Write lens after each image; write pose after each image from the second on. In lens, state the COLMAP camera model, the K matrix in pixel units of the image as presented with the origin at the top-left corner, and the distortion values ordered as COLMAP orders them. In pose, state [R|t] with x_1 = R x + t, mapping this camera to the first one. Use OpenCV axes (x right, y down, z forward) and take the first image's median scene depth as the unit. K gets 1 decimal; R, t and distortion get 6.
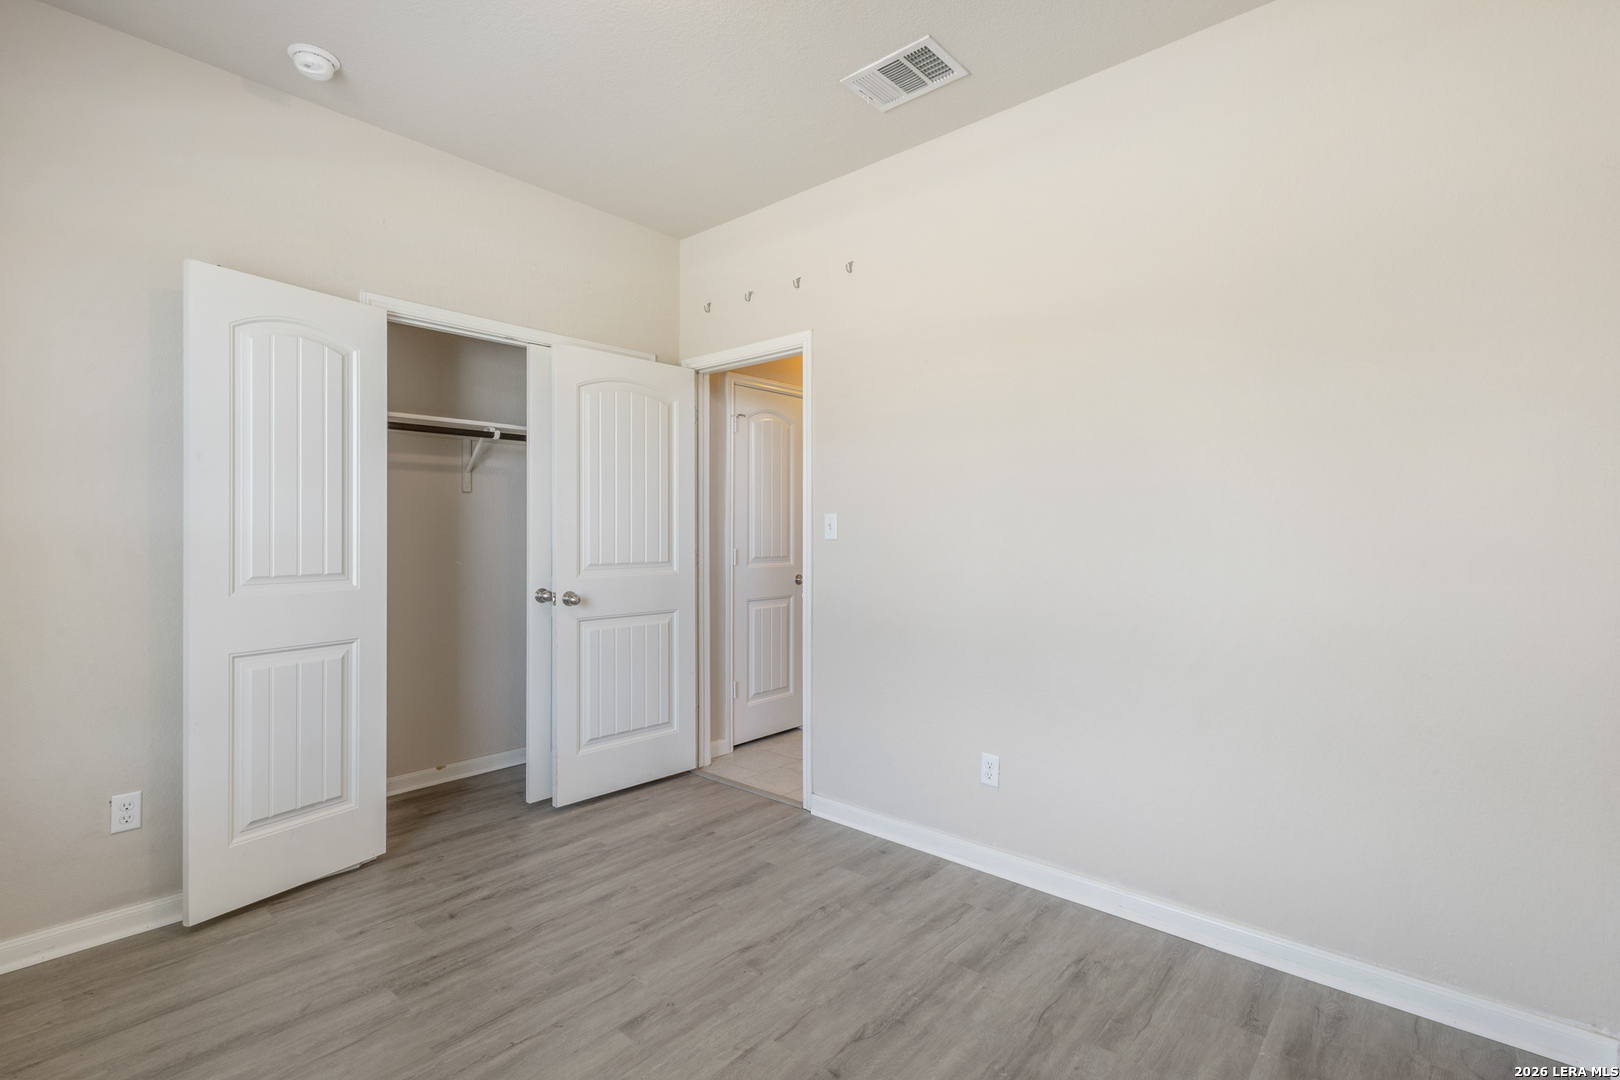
lens RADIAL K [[755.7, 0, 800.5], [0, 755.7, 534.8], [0, 0, 1]] dist [0.002828, -0.000093]
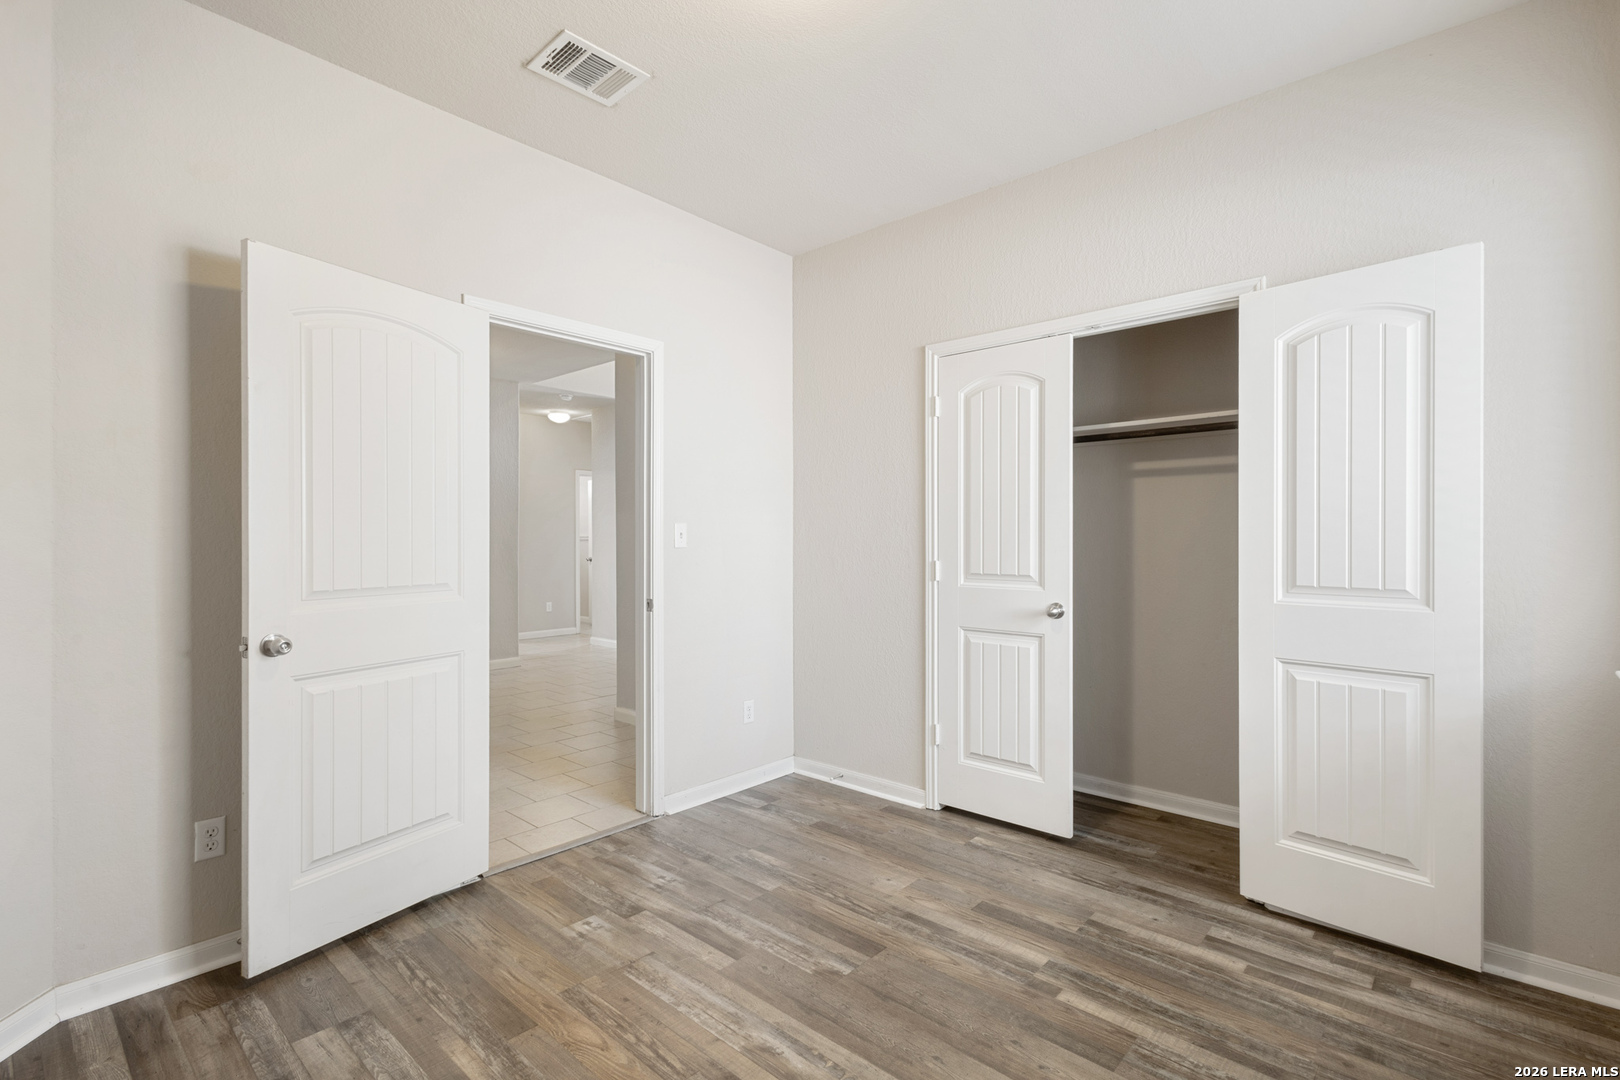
lens RADIAL K [[755.7, 0, 800.2], [0, 755.7, 541.1], [0, 0, 1]] dist [0.002828, -0.000093]
pose [[-0.000253, 0.001551, -0.999999, 0.521410], [-0.003673, 0.999992, 0.001552, -0.003209], [0.999993, 0.003673, -0.000248, 0.615615]]
